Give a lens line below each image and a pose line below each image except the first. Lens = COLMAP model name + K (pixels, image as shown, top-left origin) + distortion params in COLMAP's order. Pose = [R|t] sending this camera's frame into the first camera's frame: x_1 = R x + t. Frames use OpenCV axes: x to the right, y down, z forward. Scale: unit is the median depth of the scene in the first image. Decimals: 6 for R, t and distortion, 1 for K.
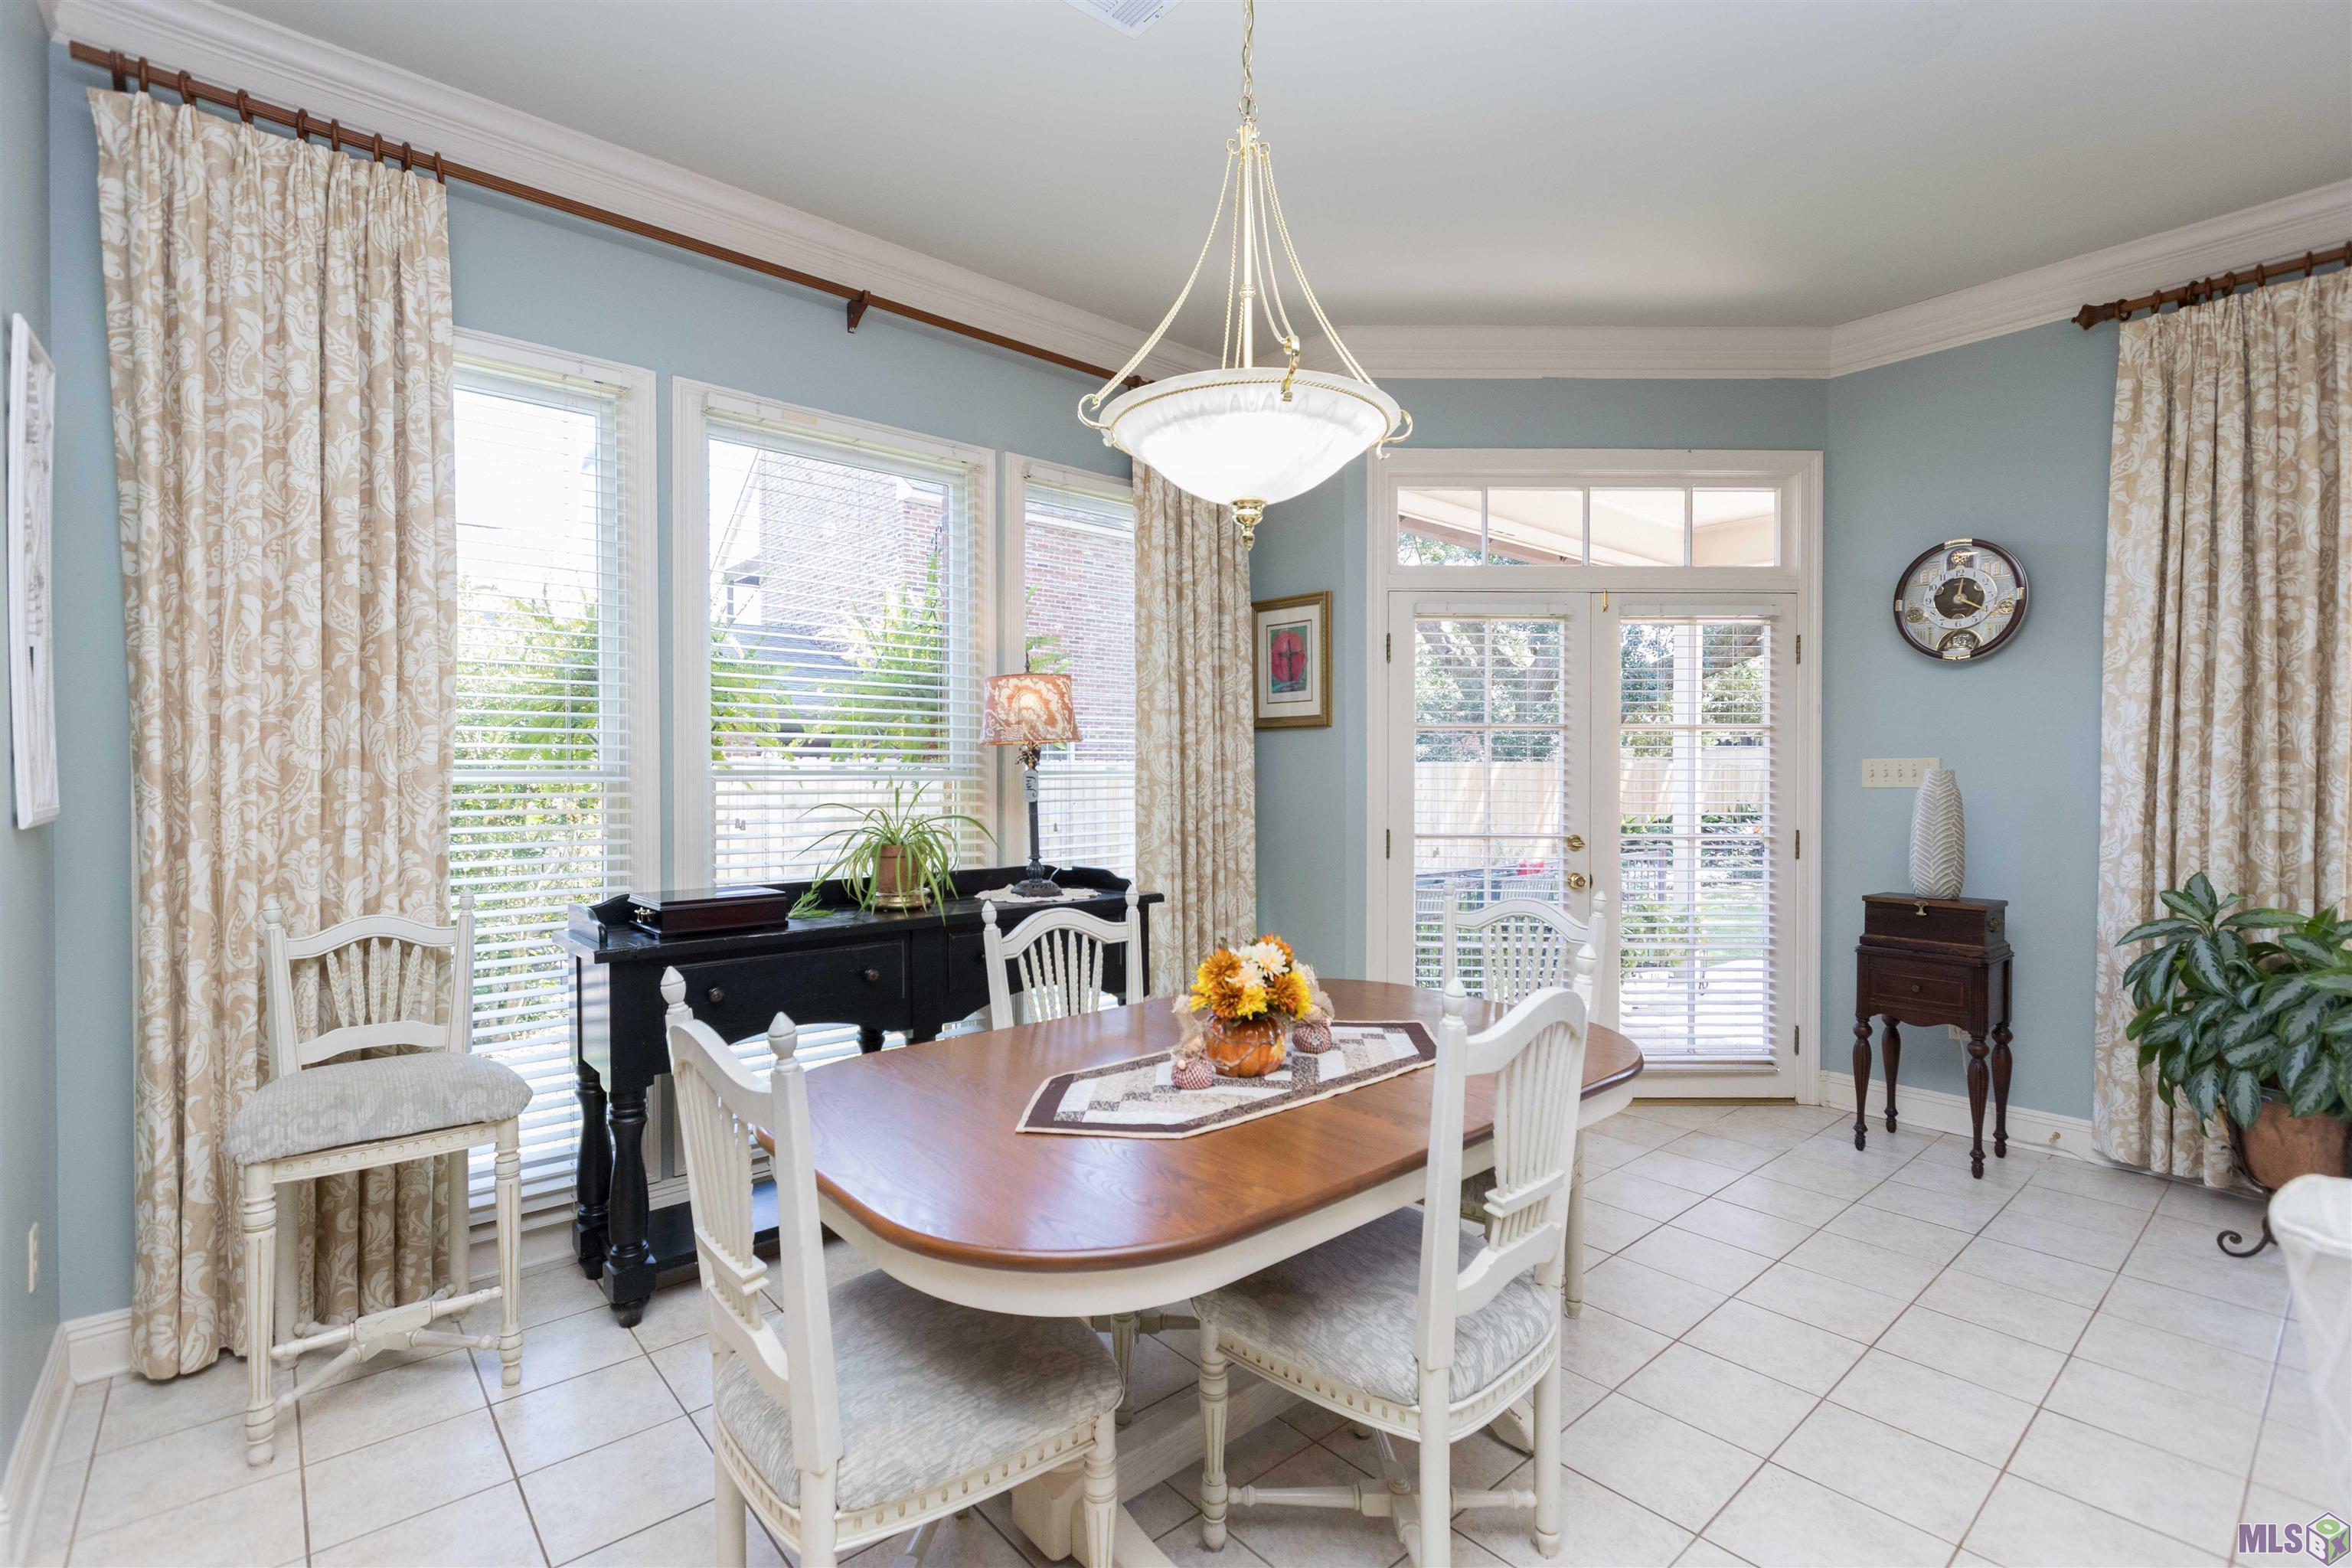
lens RADIAL K [[1066.1, 0, 1174.0], [0, 1066.1, 786.3], [0, 0, 1]] dist [0.002899, -0.001171]
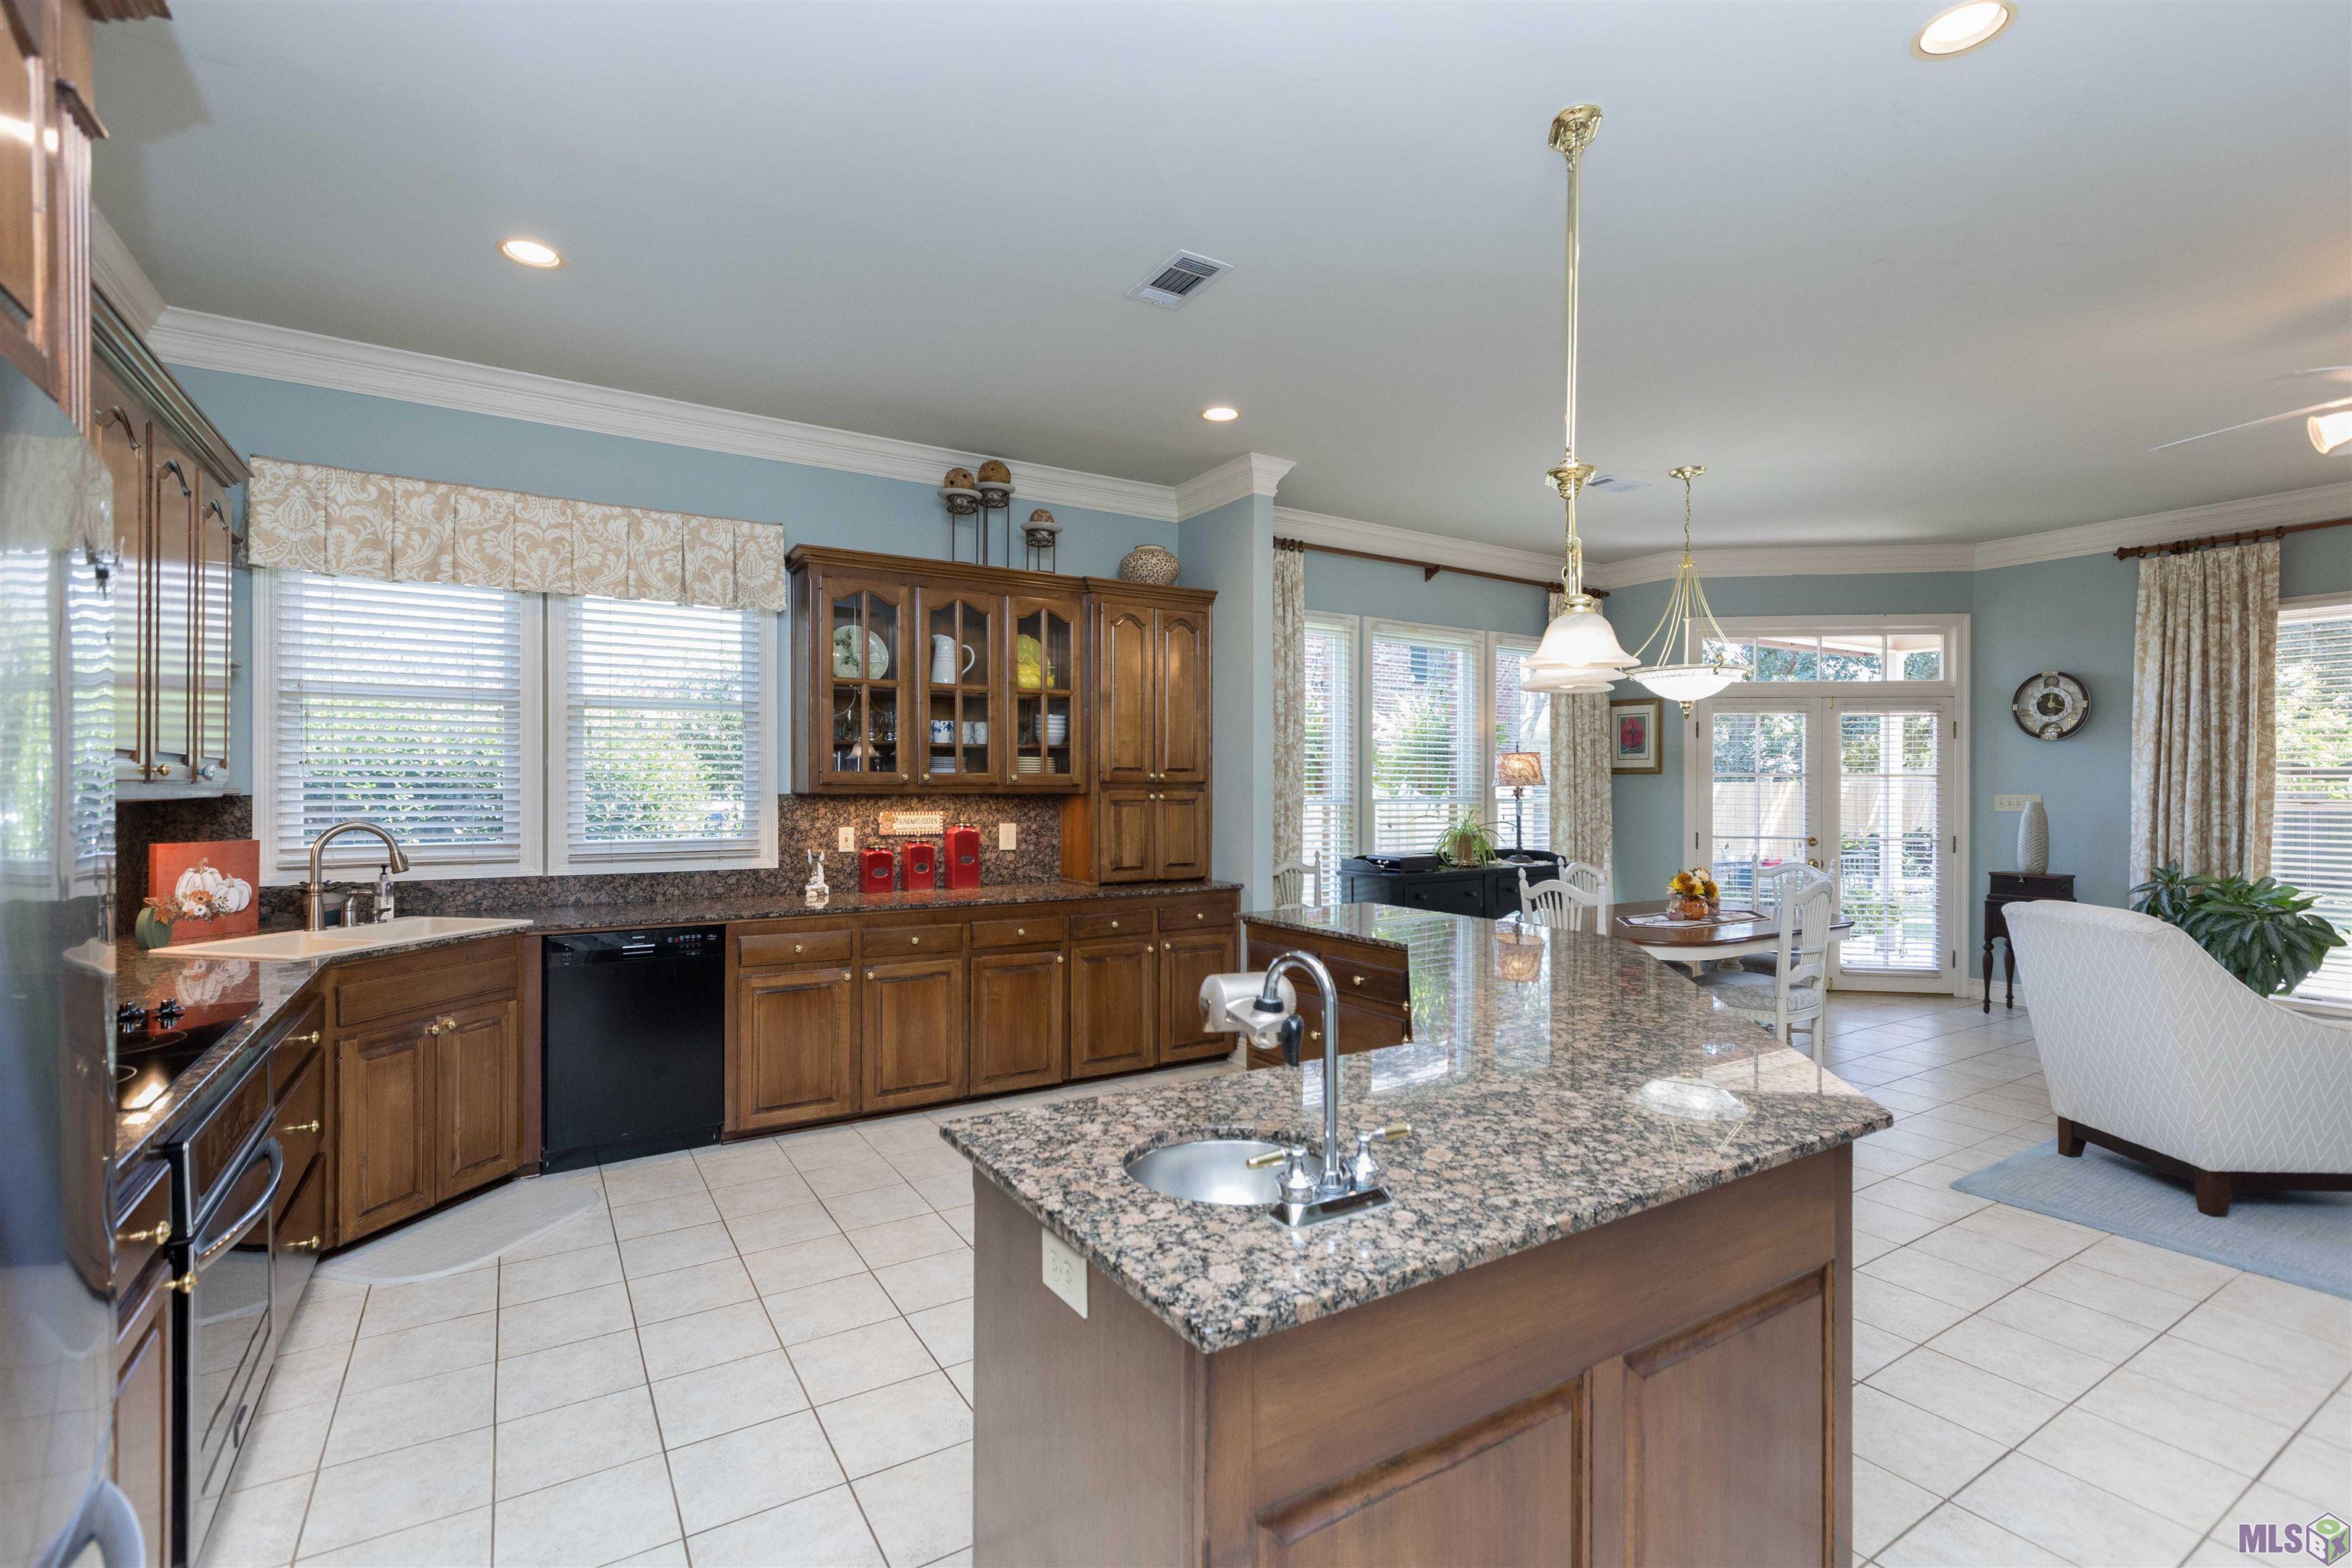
lens RADIAL K [[1066.1, 0, 1169.5], [0, 1066.1, 787.9], [0, 0, 1]] dist [0.002899, -0.001171]
pose [[0.987483, 0.004592, -0.157656, -0.506264], [-0.006125, 0.999939, -0.009233, -0.016200], [0.157604, 0.010083, 0.987451, -1.160294]]
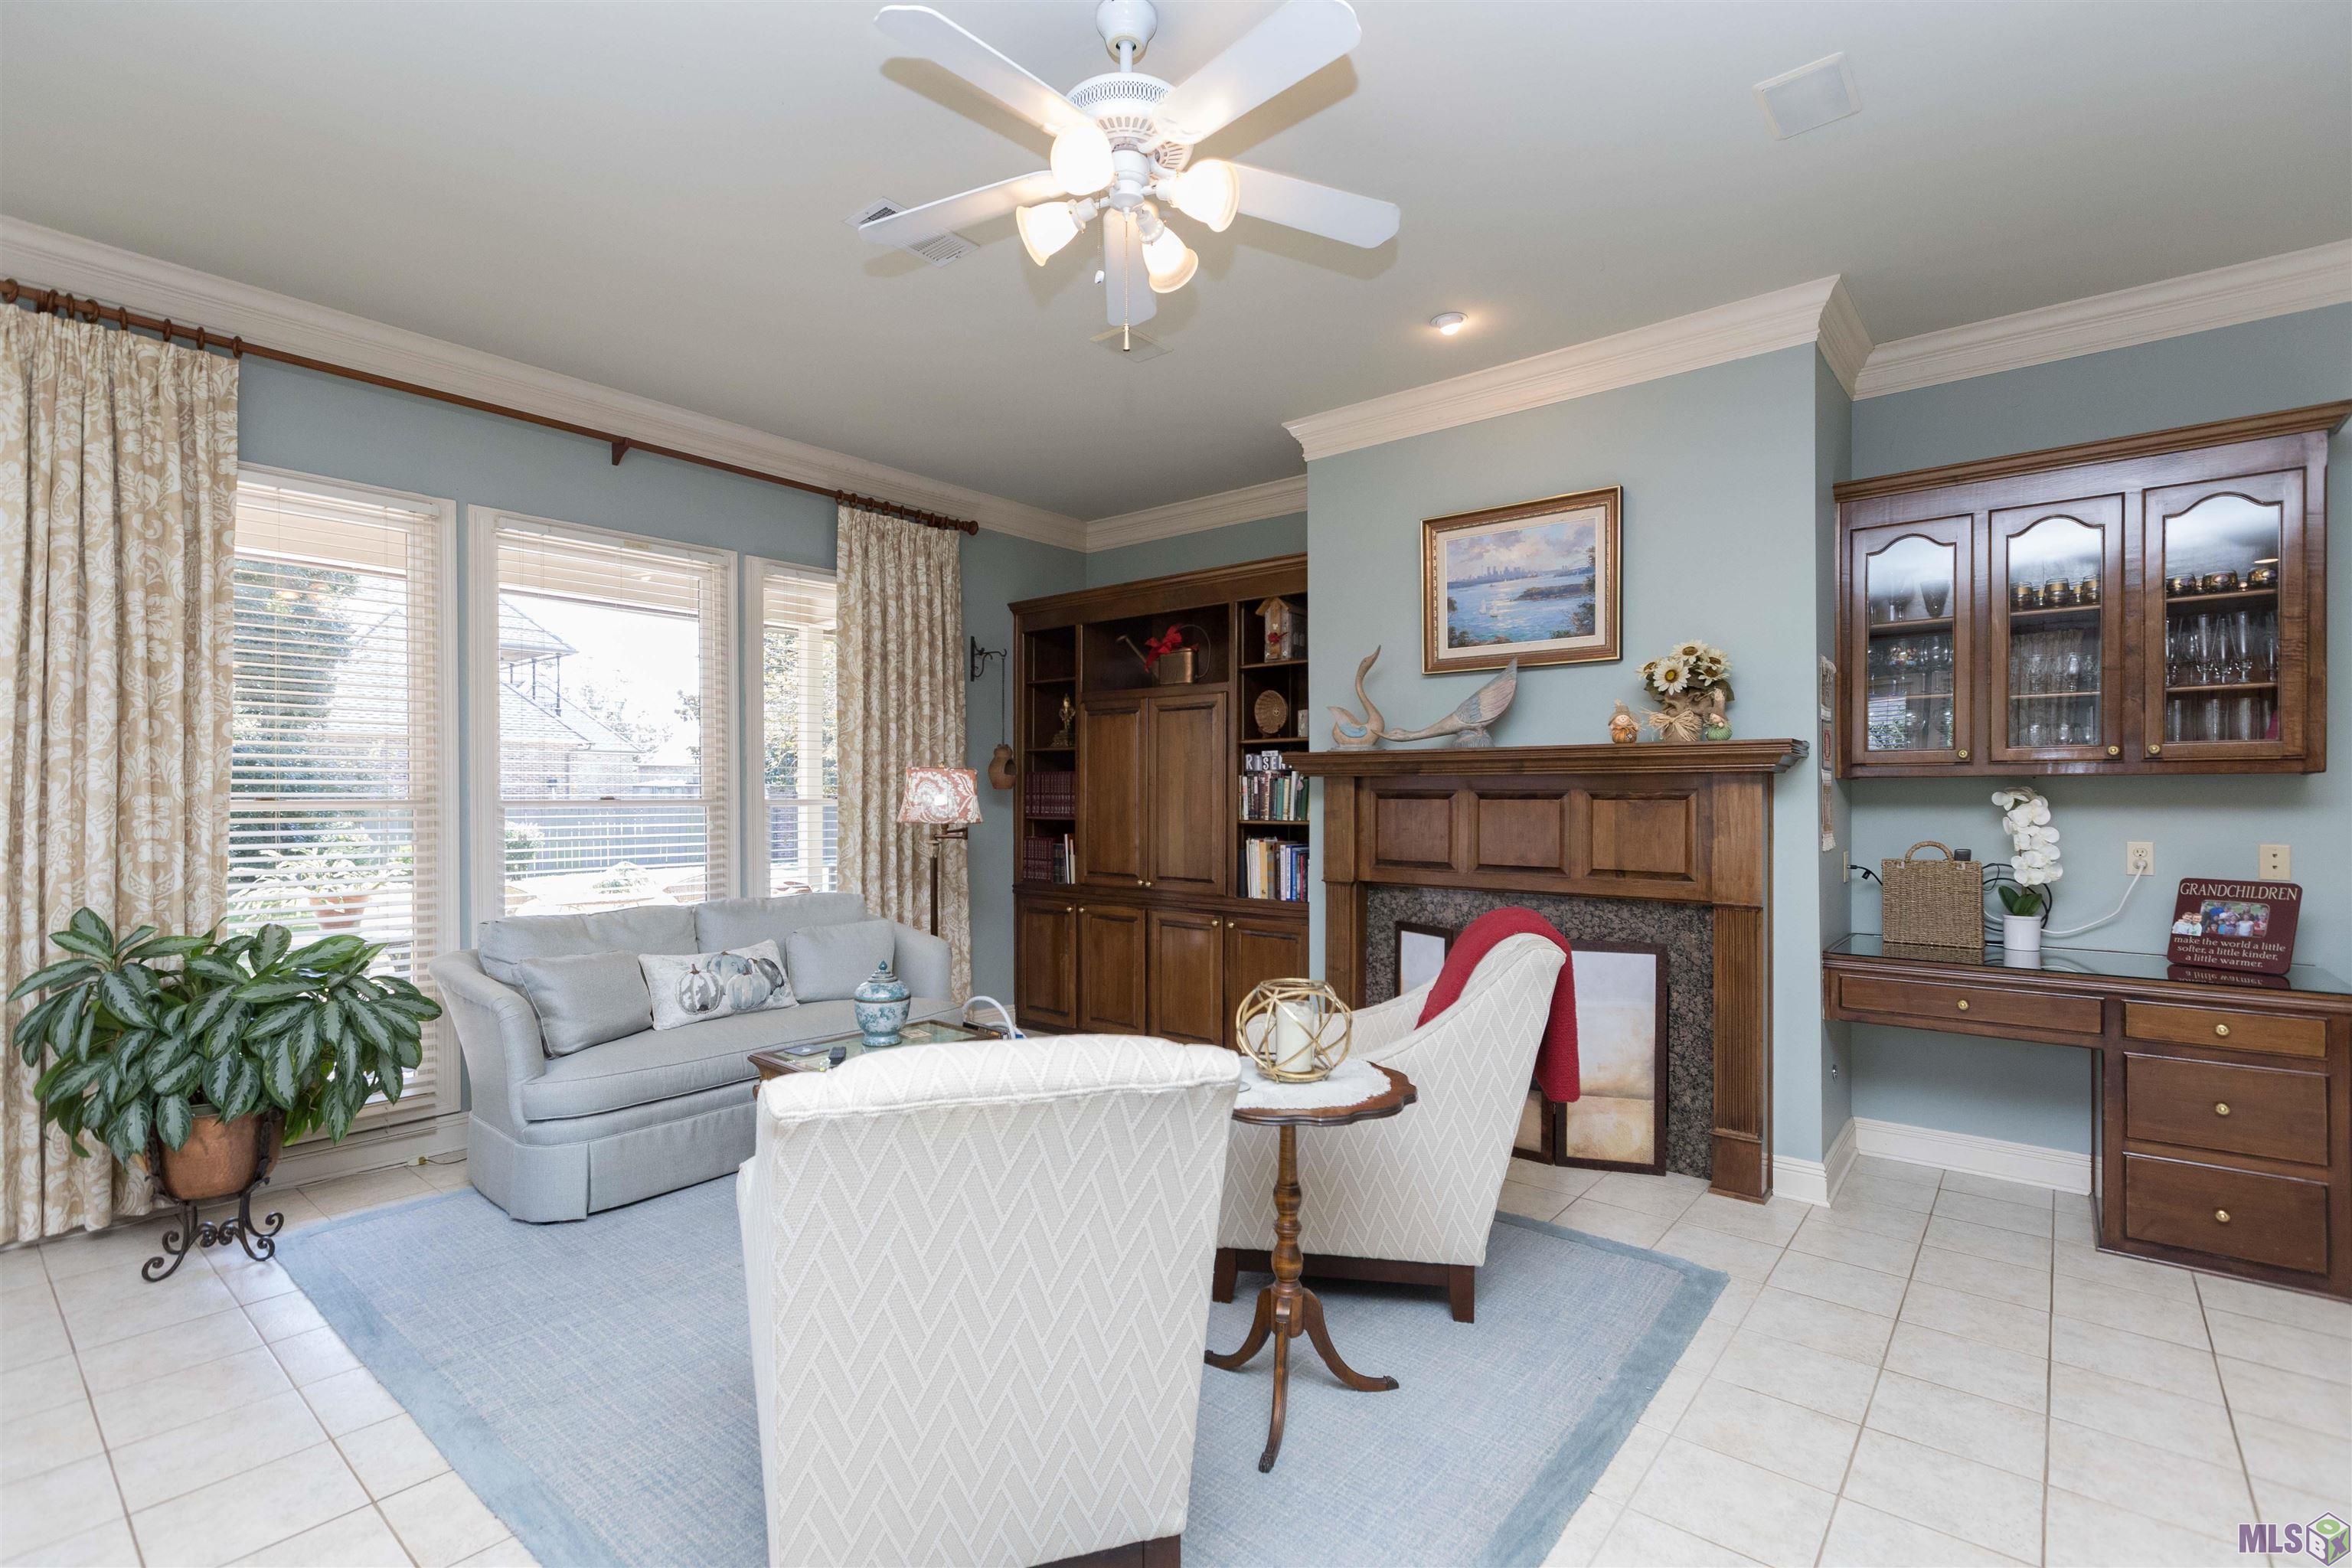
lens RADIAL K [[1066.1, 0, 1163.6], [0, 1066.1, 799.7], [0, 0, 1]] dist [0.002899, -0.001171]
pose [[-0.158663, -0.001125, 0.987332, -0.150710], [0.010819, 0.999937, 0.002878, -0.010879], [-0.987273, 0.011138, -0.158641, 0.188242]]
